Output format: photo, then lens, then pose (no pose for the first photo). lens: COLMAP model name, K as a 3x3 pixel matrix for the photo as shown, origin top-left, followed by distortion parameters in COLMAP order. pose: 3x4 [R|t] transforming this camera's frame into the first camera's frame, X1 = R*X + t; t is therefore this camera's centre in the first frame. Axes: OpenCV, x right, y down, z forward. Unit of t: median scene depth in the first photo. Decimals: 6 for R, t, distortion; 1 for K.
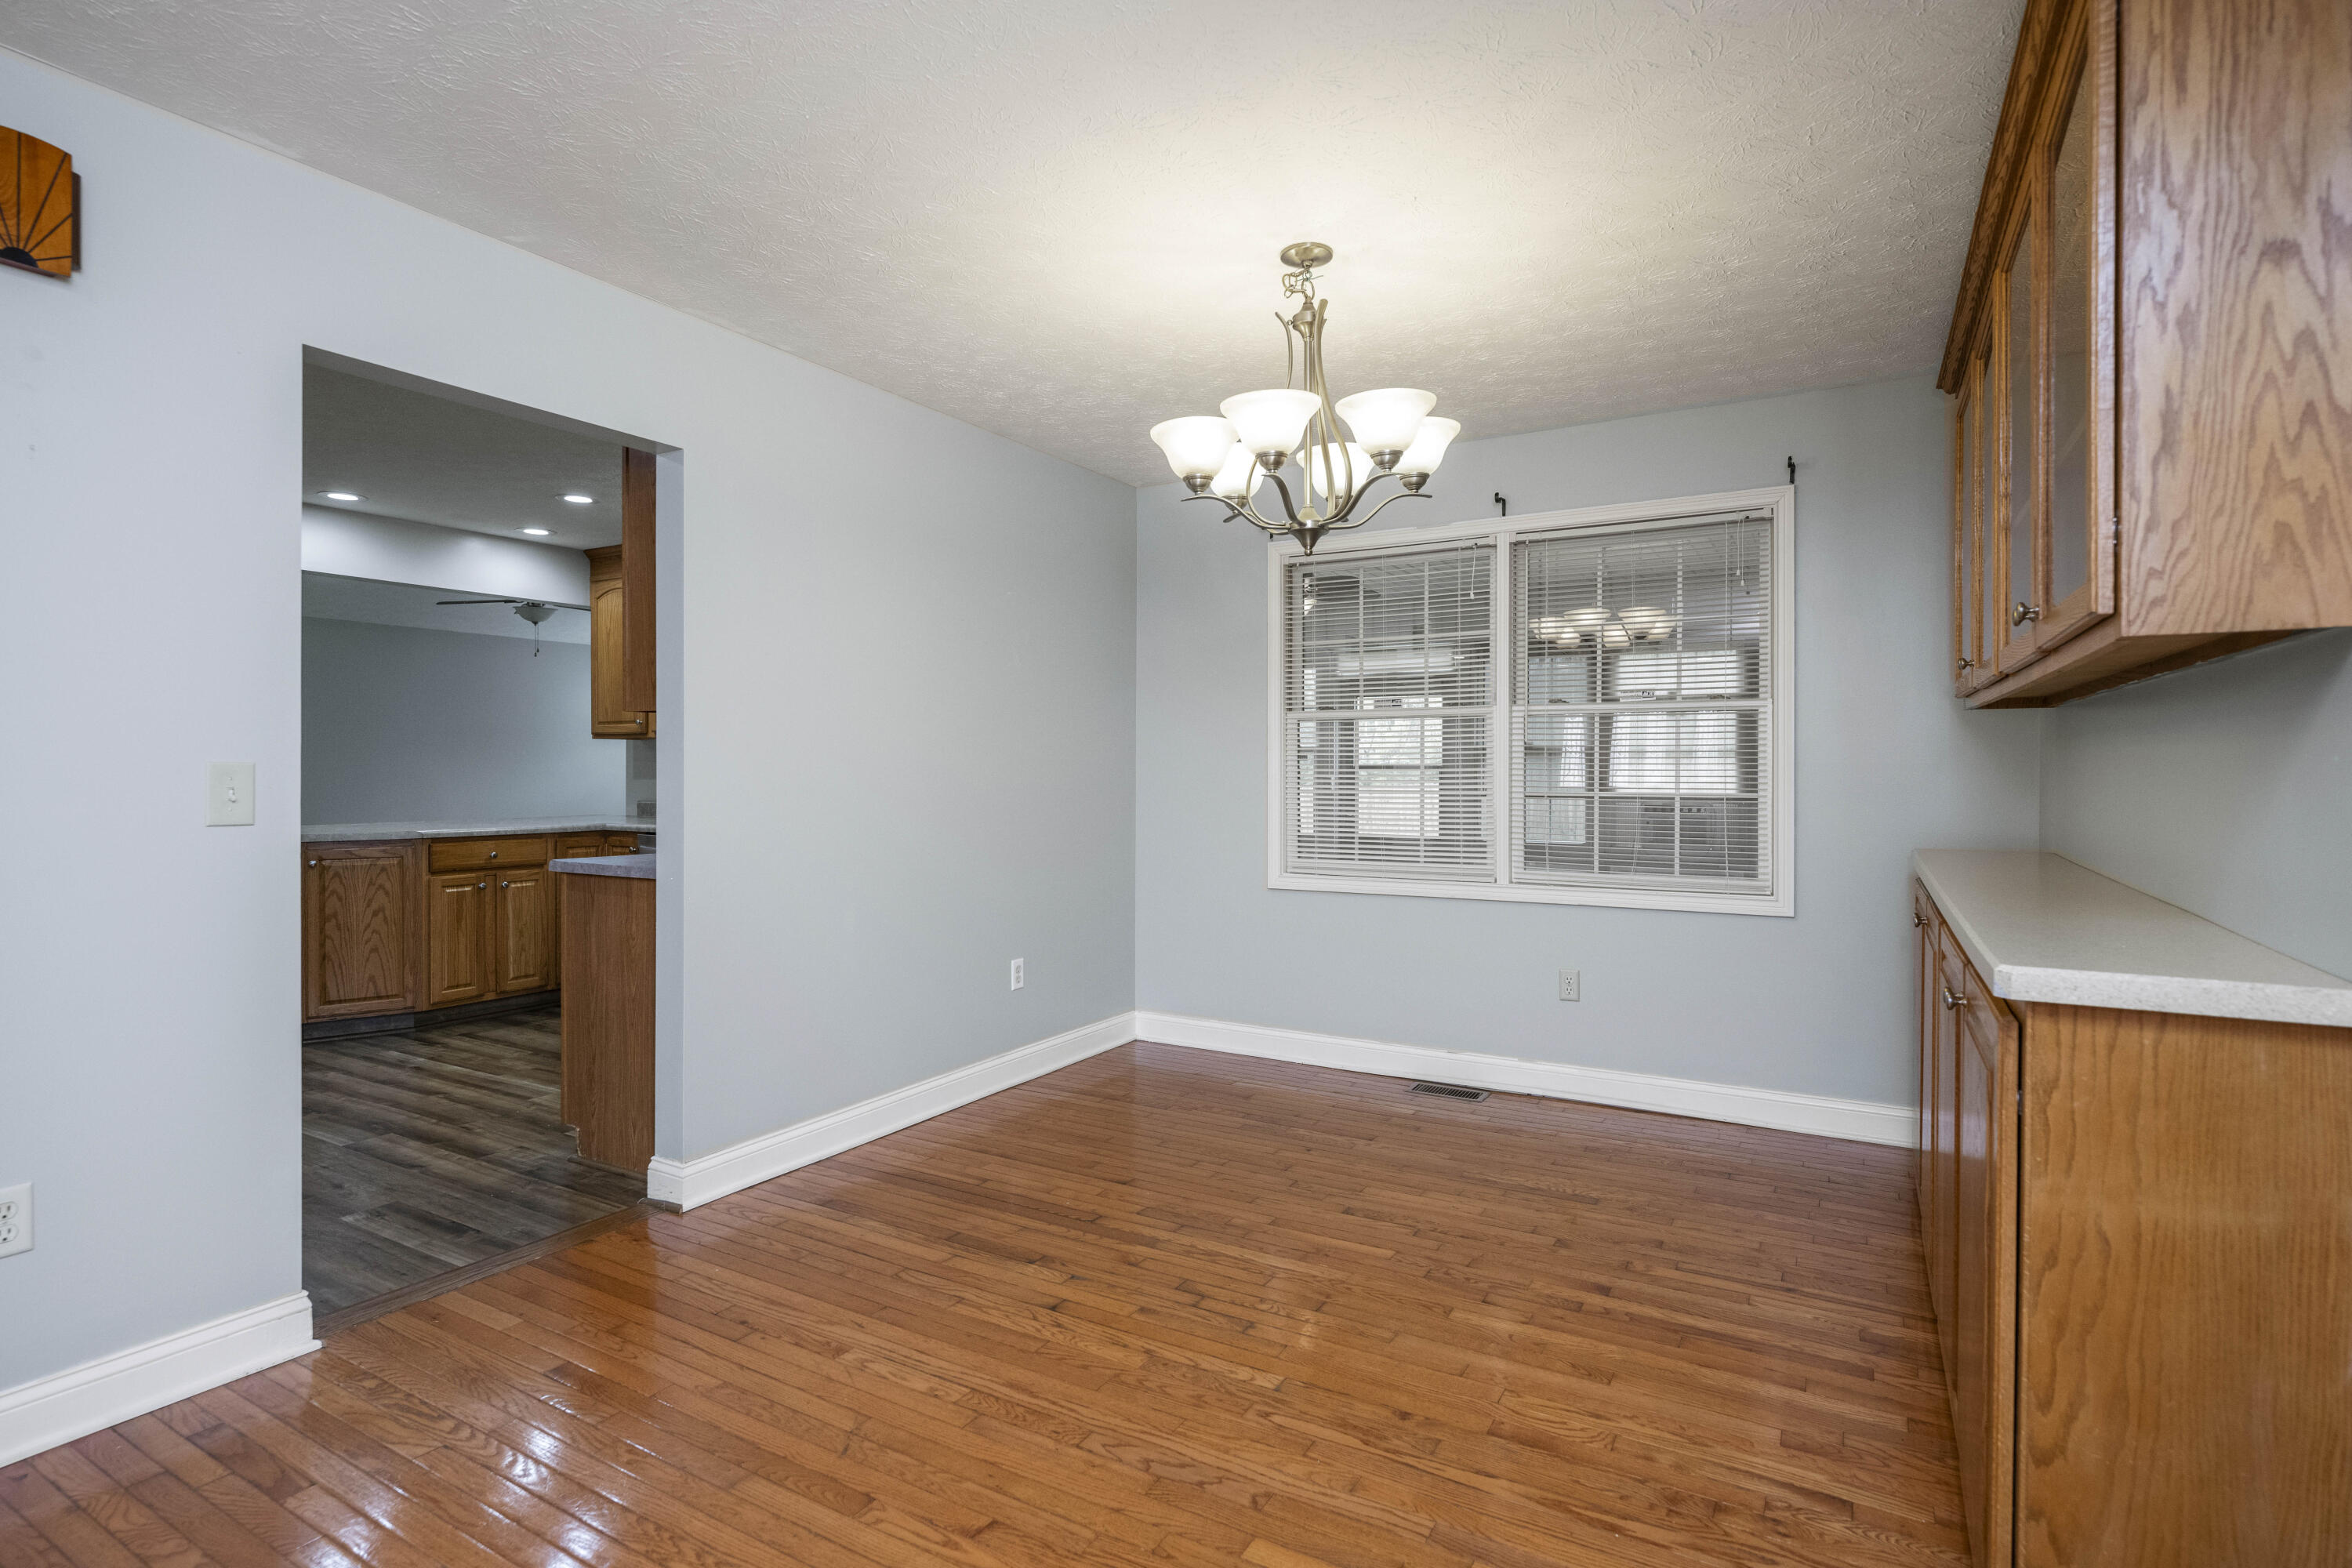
lens RADIAL K [[1170.2, 0, 1162.9], [0, 1170.2, 773.6], [0, 0, 1]] dist [-0.003821, 0.001389]
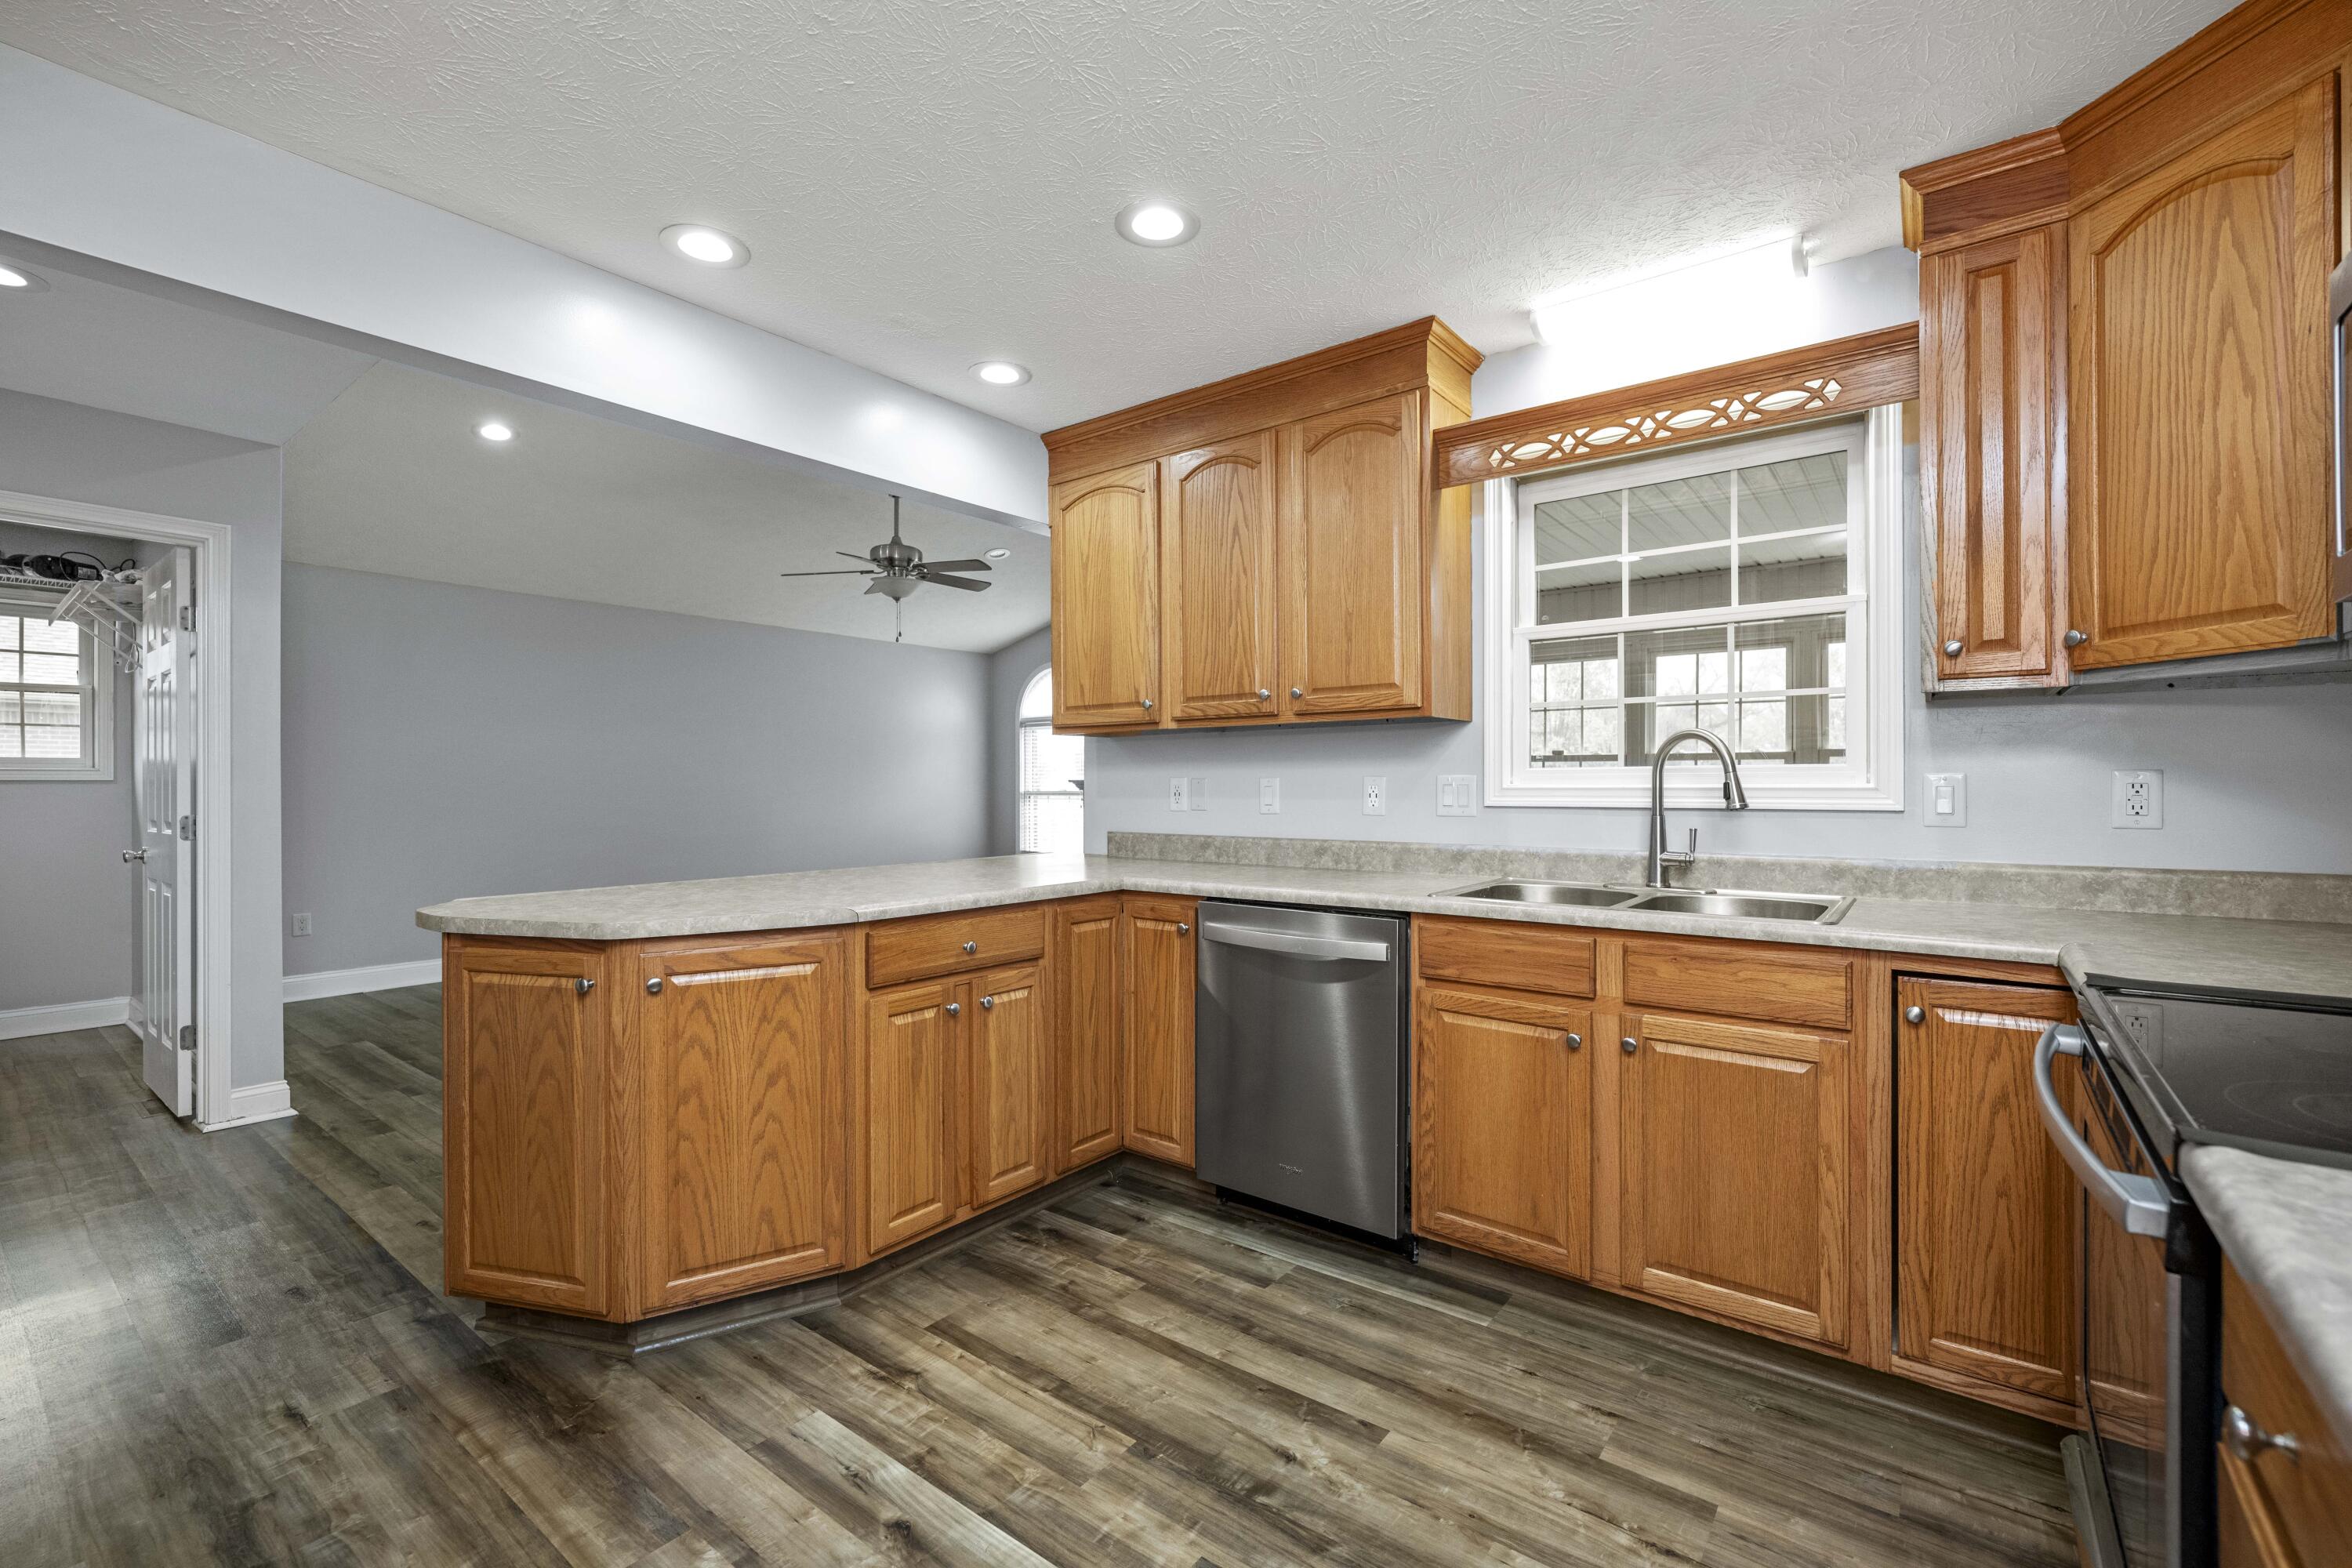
lens RADIAL K [[973.3, 0, 1162.0], [0, 973.3, 782.6], [0, 0, 1]] dist [-0.002948, 0.000943]
pose [[0.992981, -0.002286, -0.118253, -0.636733], [0.001678, 0.999985, -0.005239, -0.001450], [0.118264, 0.005004, 0.992970, 0.845213]]
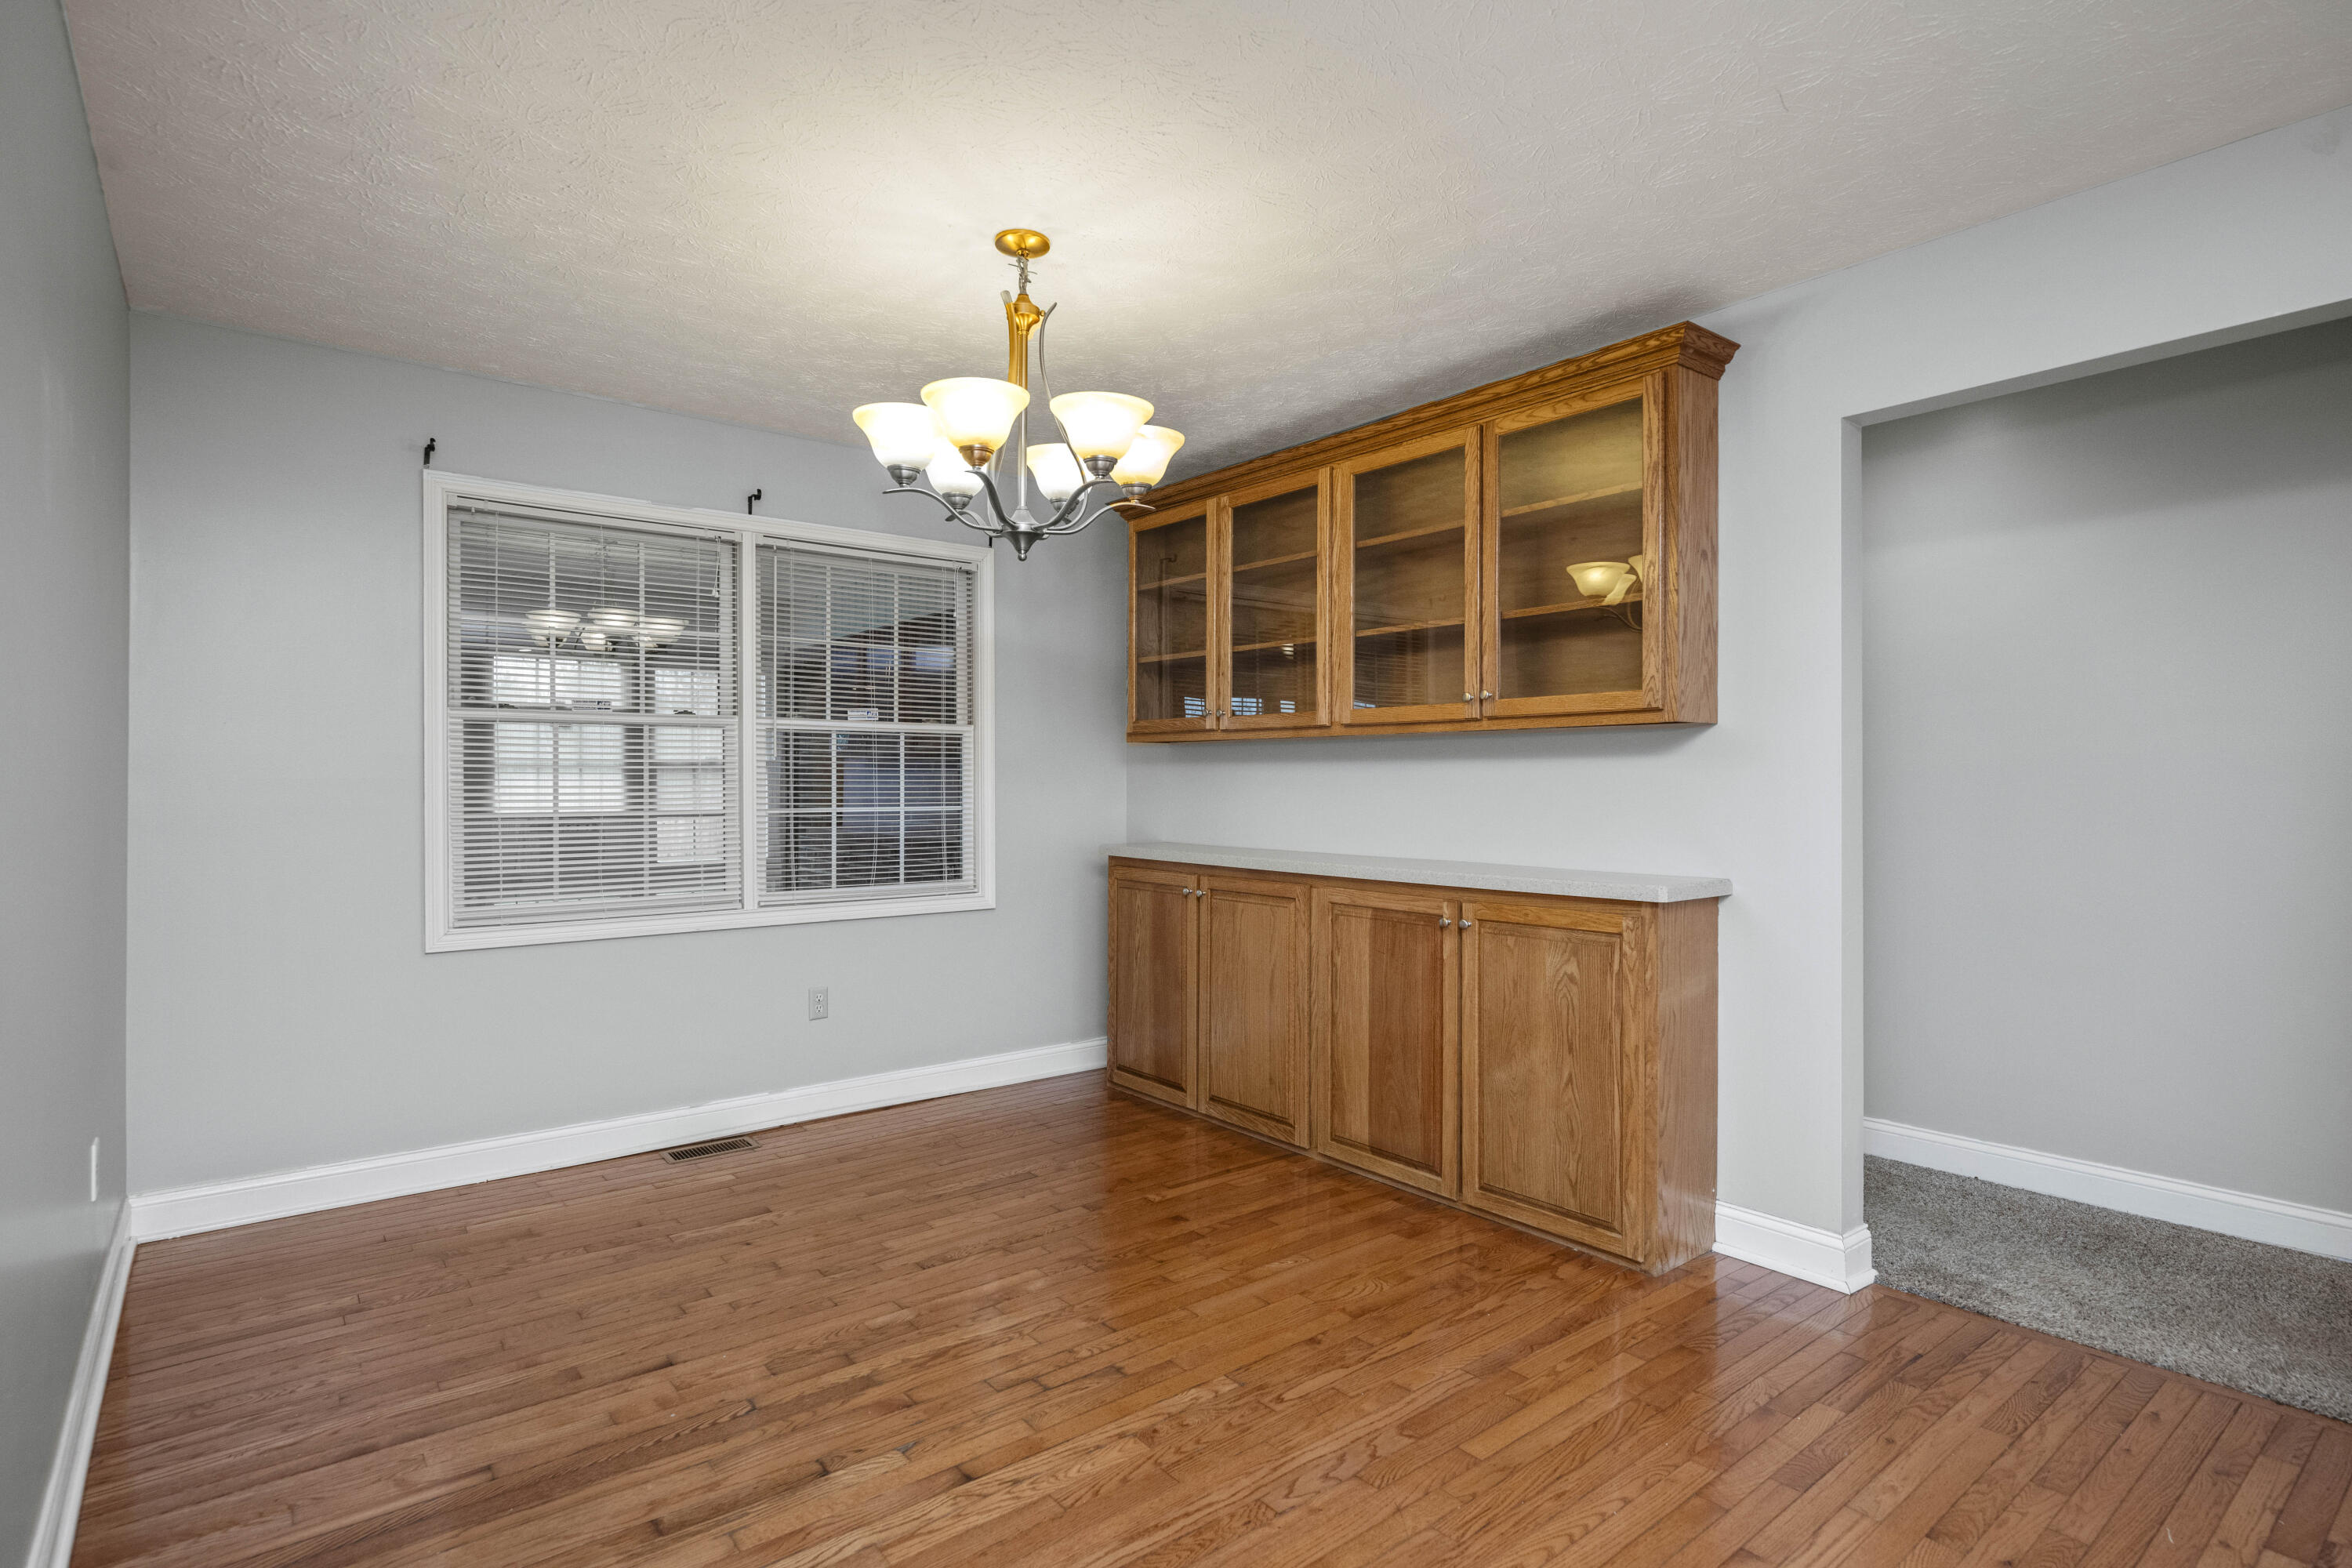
lens RADIAL K [[1170.2, 0, 1181.7], [0, 1170.2, 791.0], [0, 0, 1]] dist [-0.003821, 0.001389]
pose [[0.353621, -0.006582, 0.935366, -0.510730], [0.004472, 0.999976, 0.005346, -0.003657], [-0.935378, 0.002293, 0.353642, 0.390783]]
